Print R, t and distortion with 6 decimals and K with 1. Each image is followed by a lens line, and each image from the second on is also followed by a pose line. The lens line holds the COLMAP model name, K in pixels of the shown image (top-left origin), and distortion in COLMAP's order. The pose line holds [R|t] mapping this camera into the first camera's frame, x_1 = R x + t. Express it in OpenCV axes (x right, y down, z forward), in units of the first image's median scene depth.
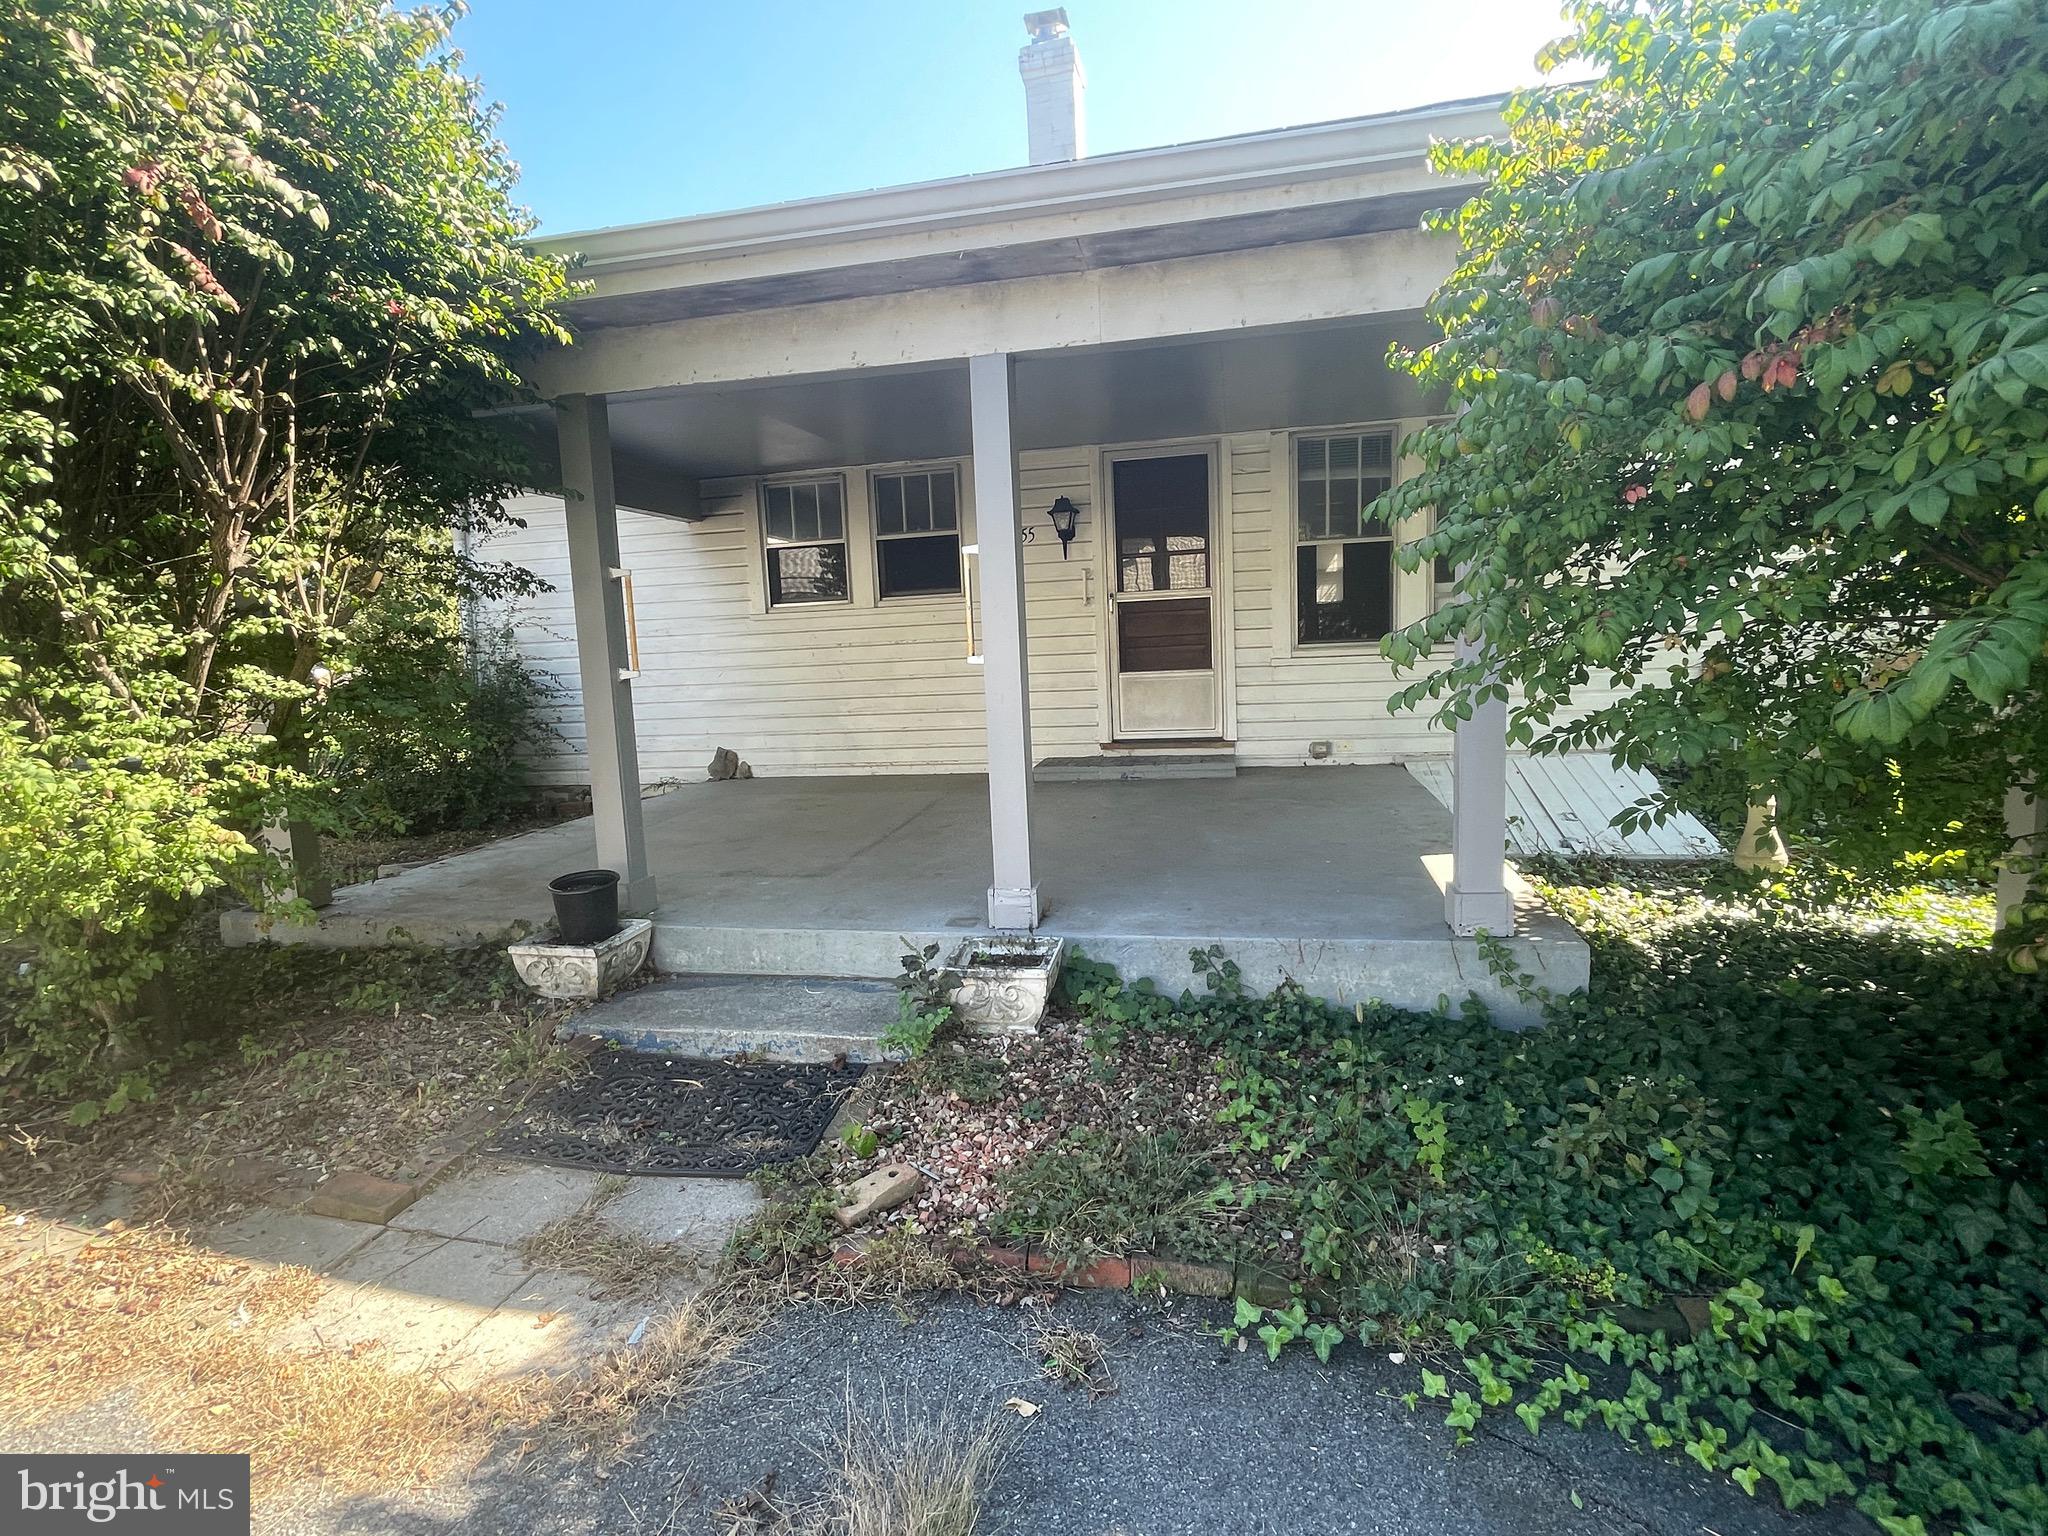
lens RADIAL K [[1010.5, 0, 1020.9], [0, 1010.5, 770.4], [0, 0, 1]] dist [0.000805, -0.000267]
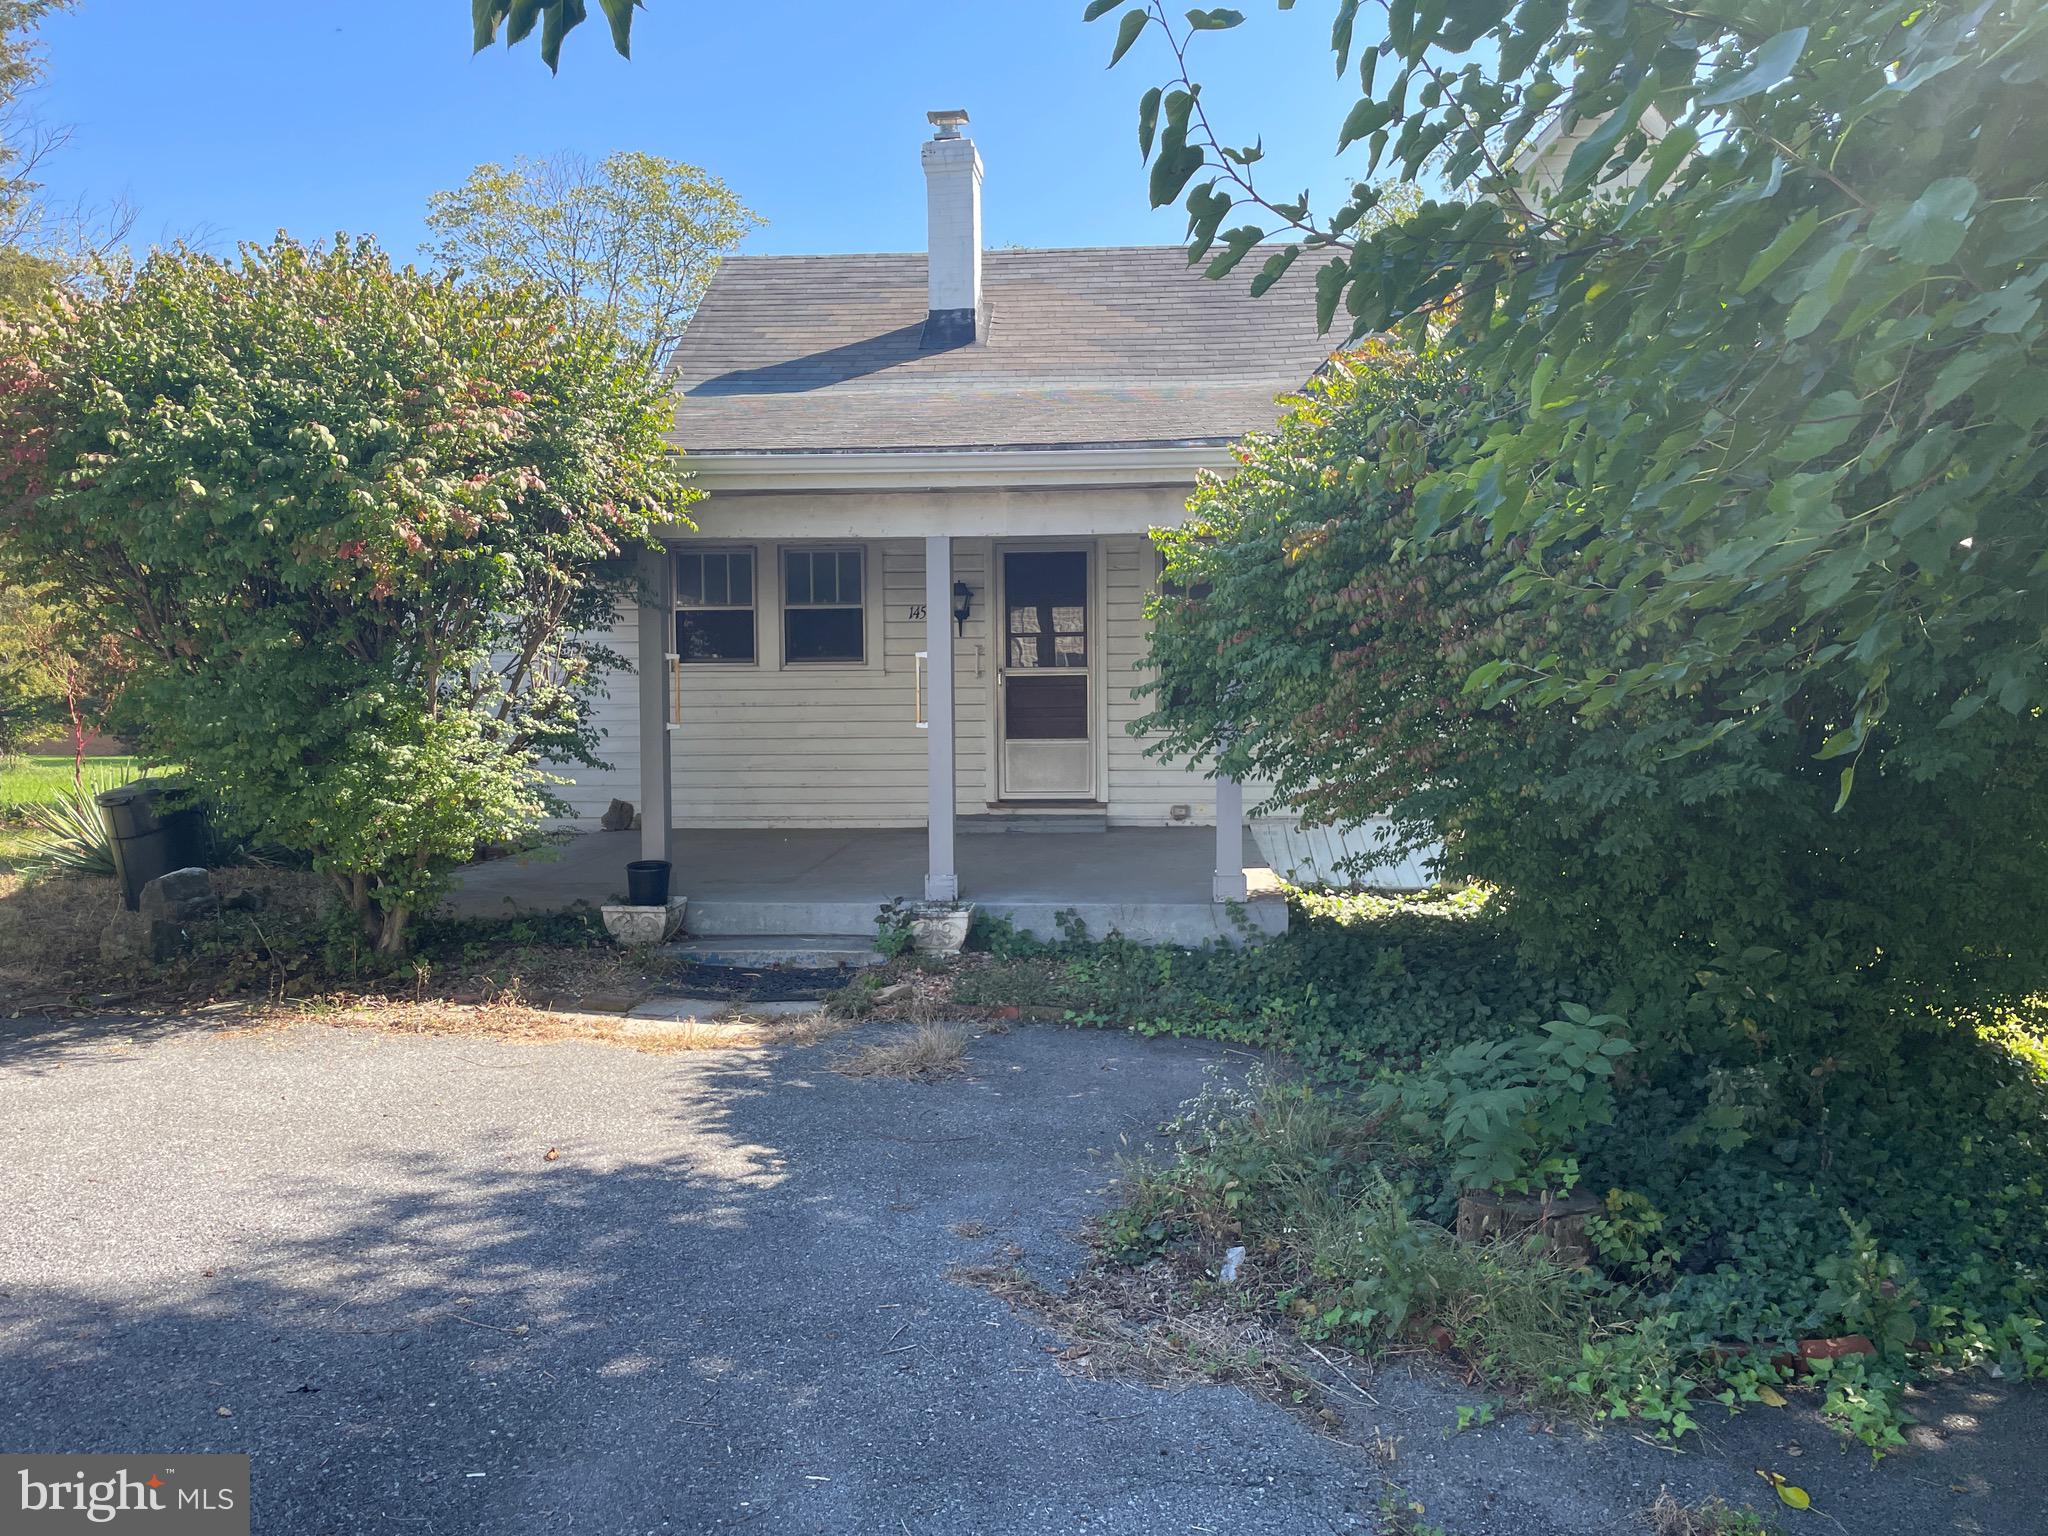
lens RADIAL K [[1568.8, 0, 1030.1], [0, 1568.8, 768.3], [0, 0, 1]] dist [0.072440, 0.001568]
pose [[0.991663, 0.031330, 0.124989, -0.093919], [-0.021223, 0.996456, -0.081395, 0.077801], [-0.127096, 0.078064, 0.988814, -0.730623]]
